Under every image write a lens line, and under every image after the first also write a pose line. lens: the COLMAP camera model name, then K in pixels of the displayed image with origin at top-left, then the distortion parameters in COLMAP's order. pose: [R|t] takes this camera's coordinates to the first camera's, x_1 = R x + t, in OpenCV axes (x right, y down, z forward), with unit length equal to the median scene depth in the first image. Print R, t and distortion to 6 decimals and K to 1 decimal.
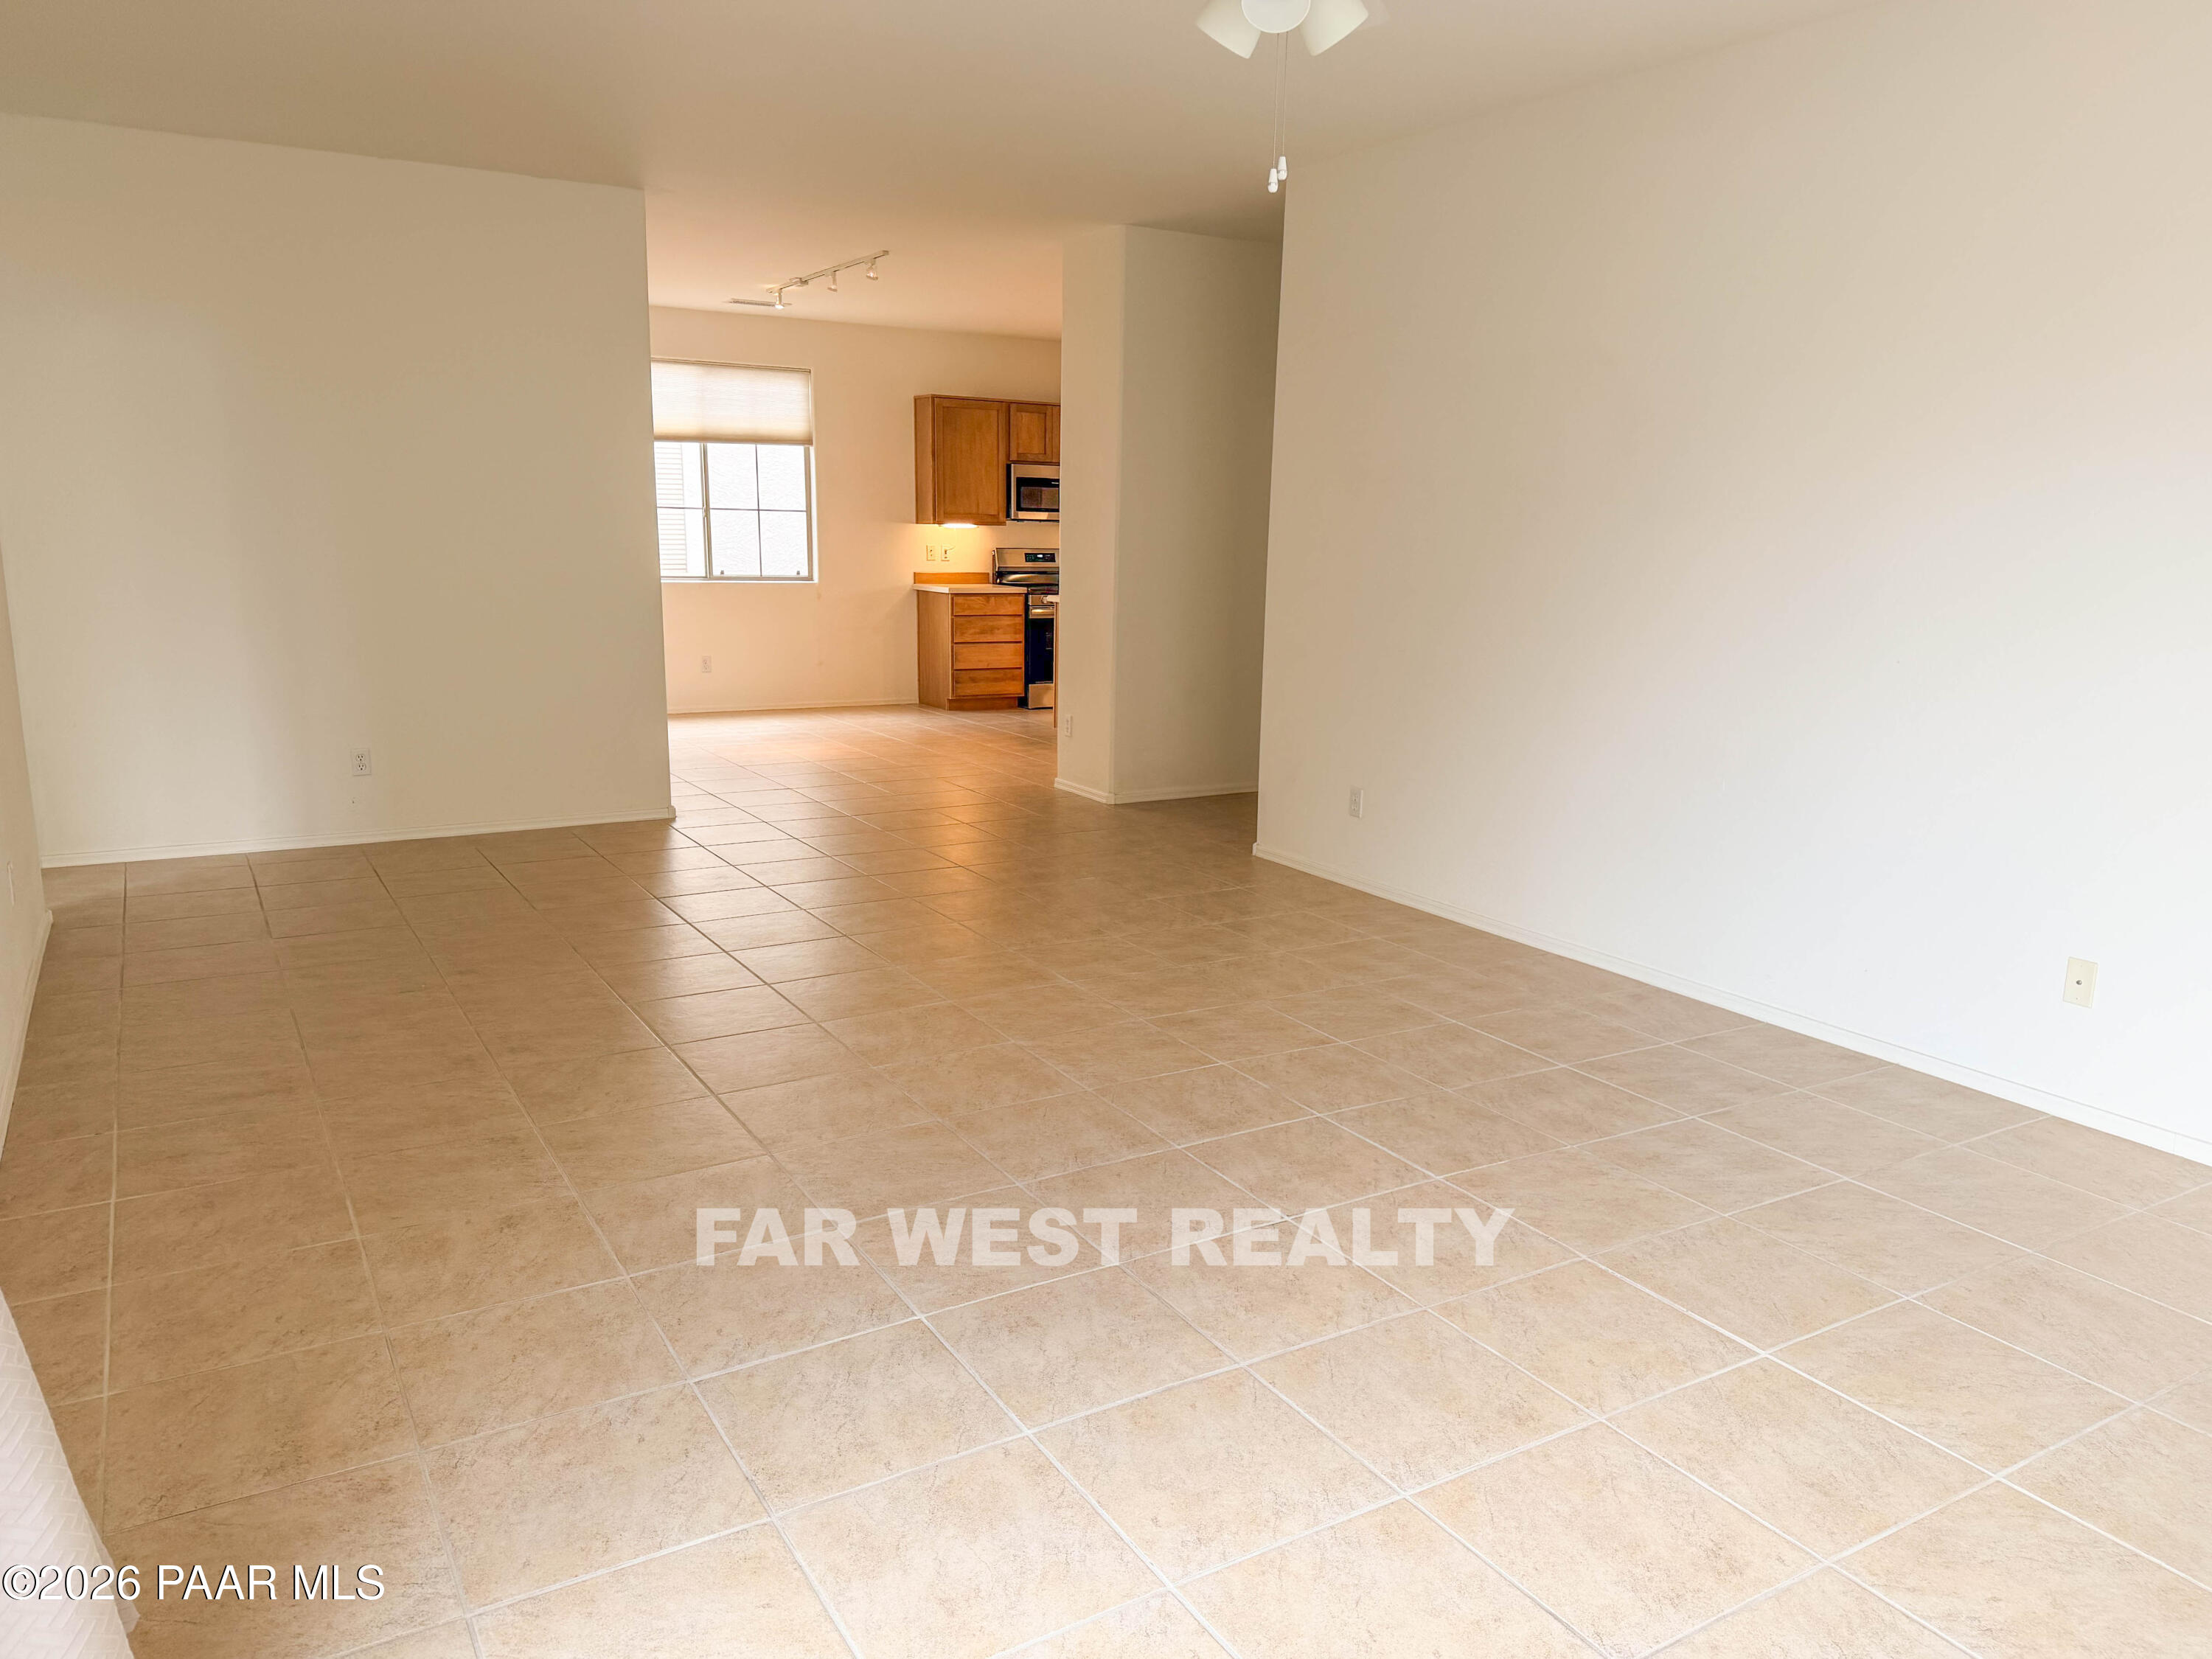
lens RADIAL K [[1585.0, 0, 1106.0], [0, 1585.0, 829.5], [0, 0, 1]] dist [0.109219, -0.108107]
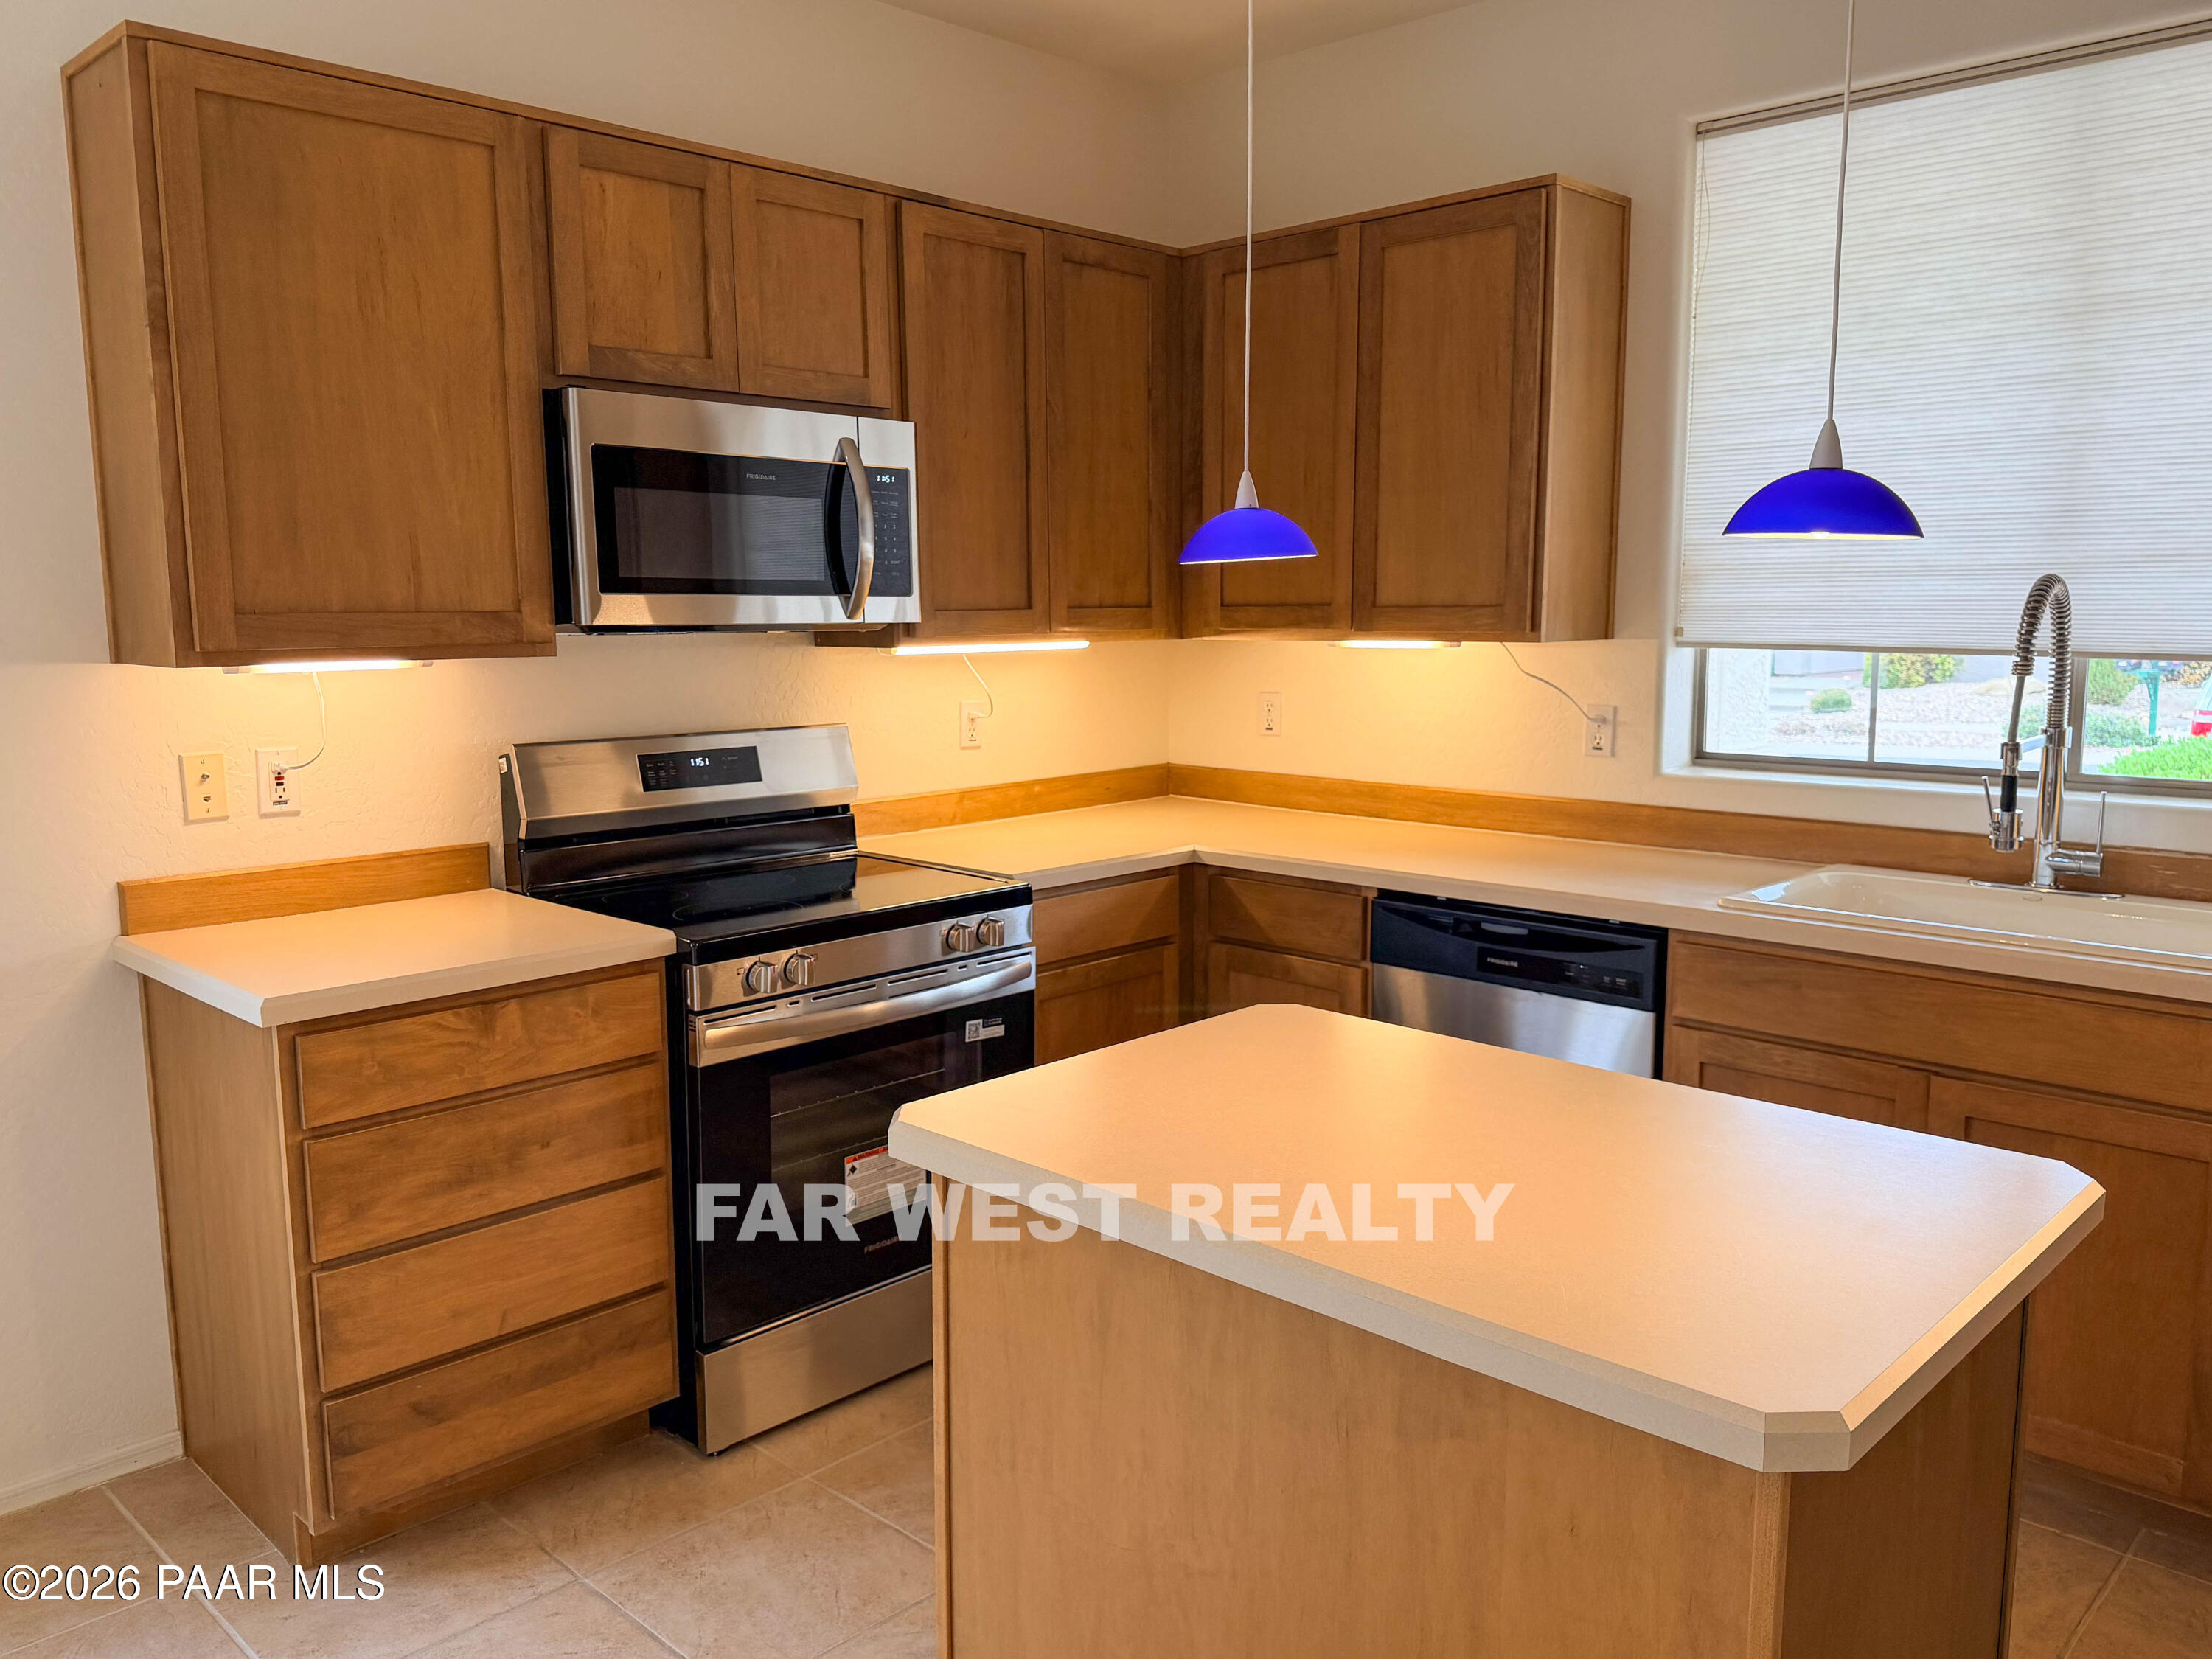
lens RADIAL K [[1688.4, 0, 1106.0], [0, 1688.4, 829.5], [0, 0, 1]] dist [-0.000692, -0.000357]
pose [[0.962994, -0.057901, 0.263232, -0.115102], [0.072178, 0.996381, -0.044887, -0.331512], [-0.259680, 0.062226, 0.963688, 1.658898]]
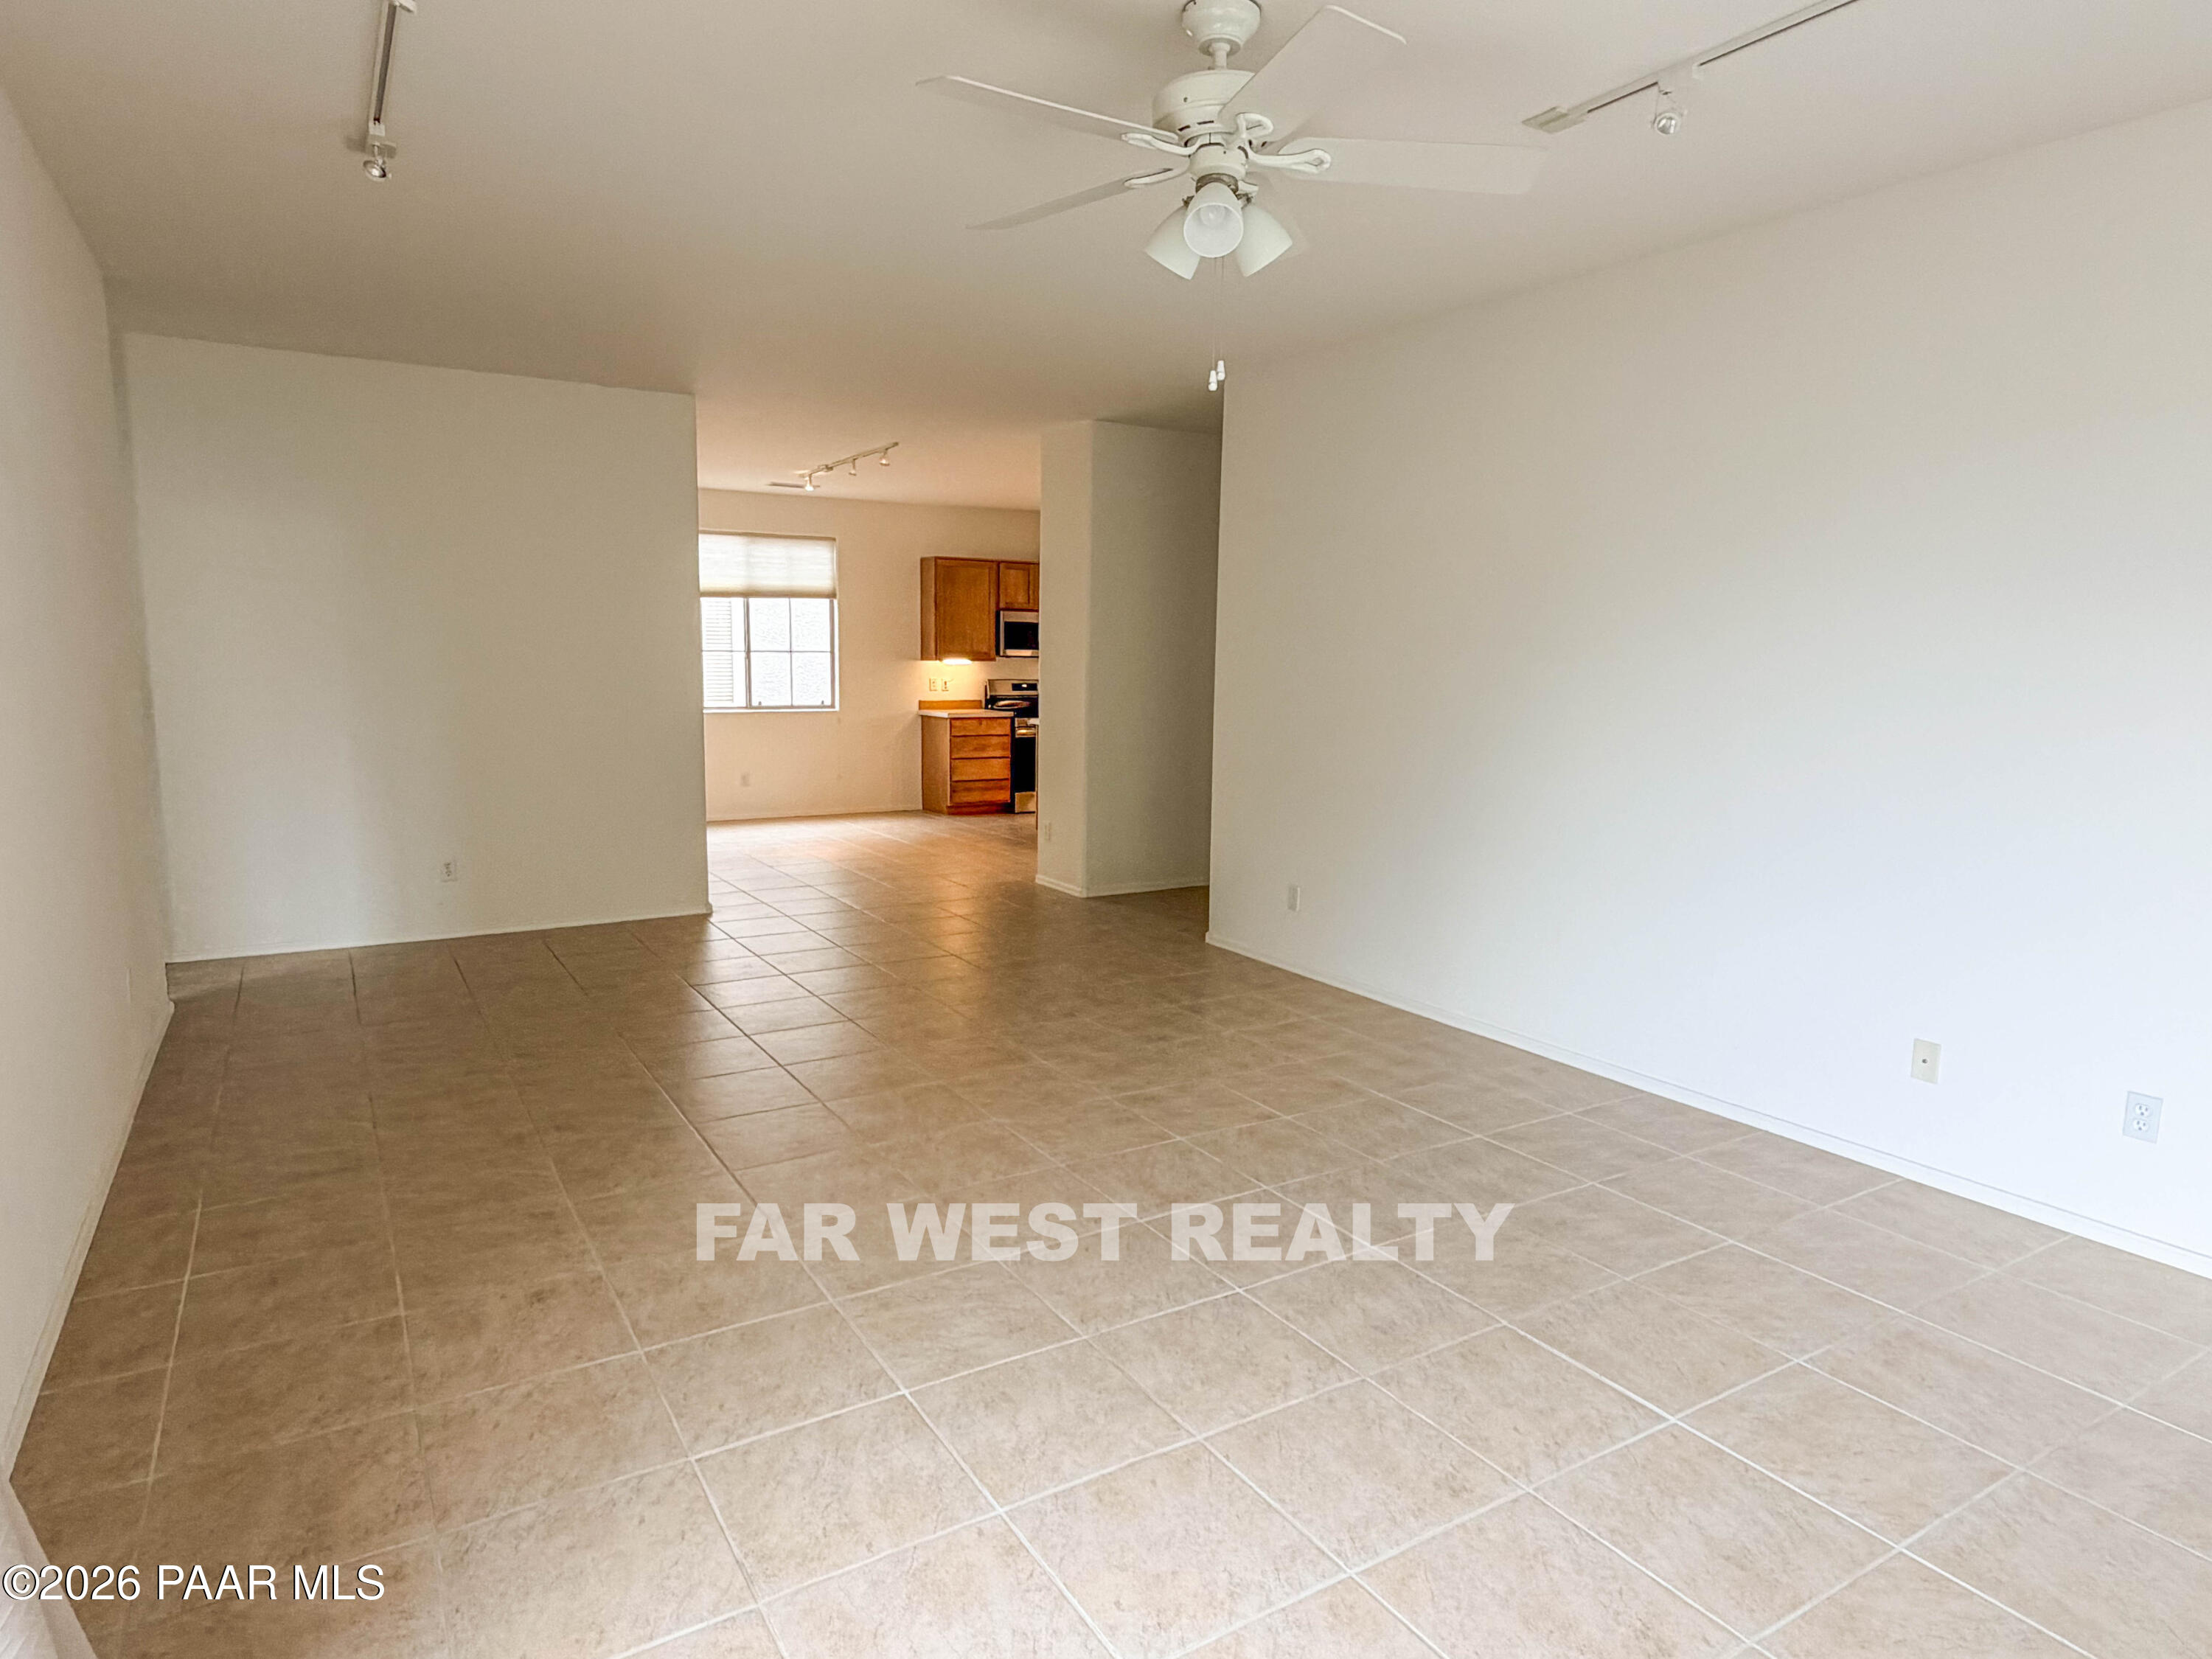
lens RADIAL K [[1286.5, 0, 1106.0], [0, 1286.5, 829.5], [0, 0, 1]] dist [0.031170, 0.001143]
pose [[0.999849, -0.010593, 0.013749, 0.011545], [0.011310, 0.998522, -0.053159, -0.025878], [-0.013165, 0.053306, 0.998491, 0.081357]]
